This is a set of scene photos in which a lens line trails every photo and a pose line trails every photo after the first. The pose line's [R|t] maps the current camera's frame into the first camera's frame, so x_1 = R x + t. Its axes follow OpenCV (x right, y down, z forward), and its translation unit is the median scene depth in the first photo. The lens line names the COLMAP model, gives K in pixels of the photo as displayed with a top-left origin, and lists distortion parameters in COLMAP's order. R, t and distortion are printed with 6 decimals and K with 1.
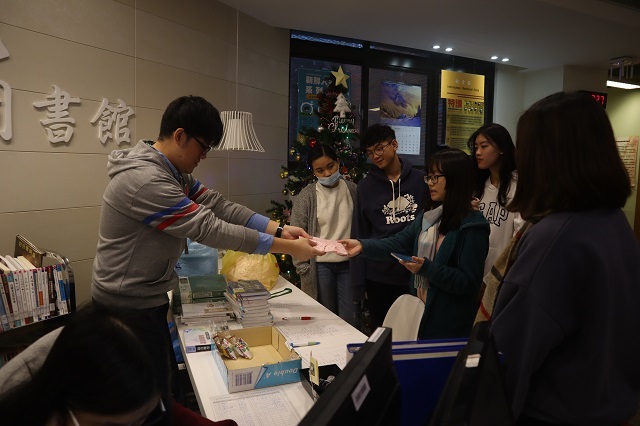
lens RADIAL K [[446.2, 0, 320.7], [0, 446.2, 209.2], [0, 0, 1]] dist [-0.105602, 0.062936]
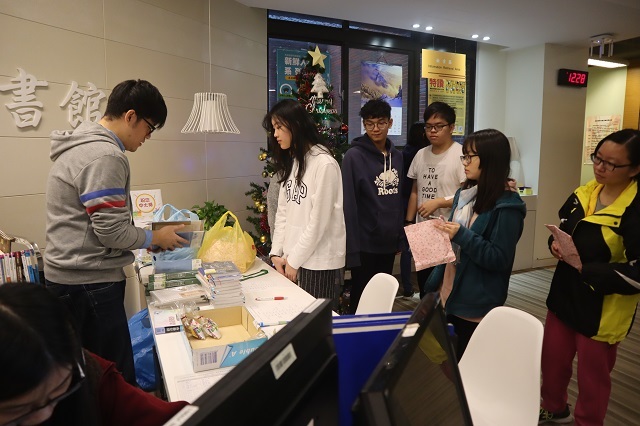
lens RADIAL K [[446.2, 0, 321.9], [0, 446.2, 209.3], [0, 0, 1]] dist [-0.105602, 0.062936]
pose [[0.999517, -0.019084, 0.024510, 0.024414], [0.018193, 0.999183, 0.036077, 0.006236], [-0.025179, -0.035614, 0.999048, 0.002423]]
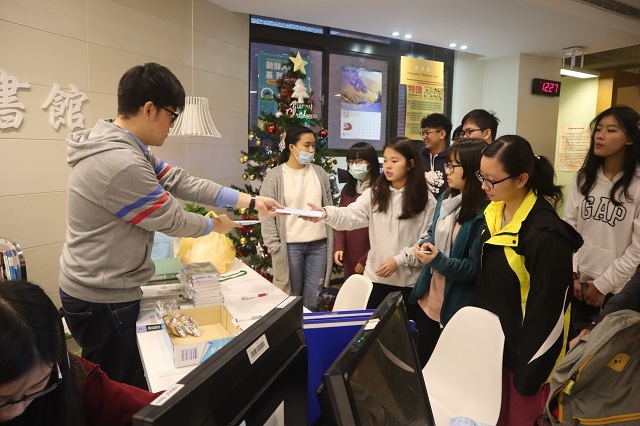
lens RADIAL K [[446.2, 0, 322.6], [0, 446.2, 211.0], [0, 0, 1]] dist [-0.105602, 0.062936]
pose [[0.997569, -0.009483, 0.069035, 0.028144], [0.006973, 0.999309, 0.036516, 0.002841], [-0.069333, -0.035946, 0.996946, -0.021460]]
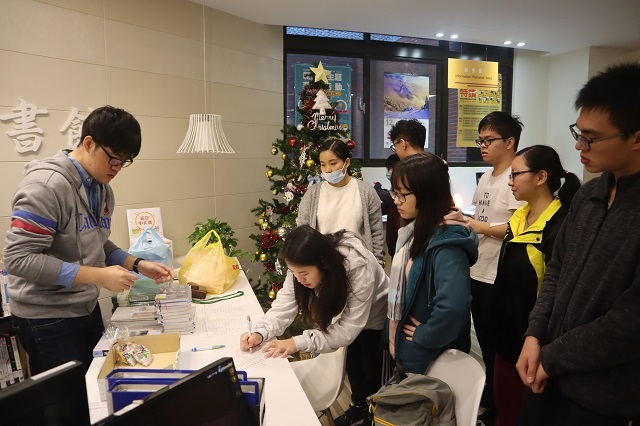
lens RADIAL K [[446.2, 0, 320.7], [0, 446.2, 211.7], [0, 0, 1]] dist [-0.105602, 0.062936]
pose [[0.991874, -0.006560, -0.127055, 0.168085], [0.009875, 0.999627, 0.025482, -0.018369], [0.126841, -0.026530, 0.991568, 0.025161]]
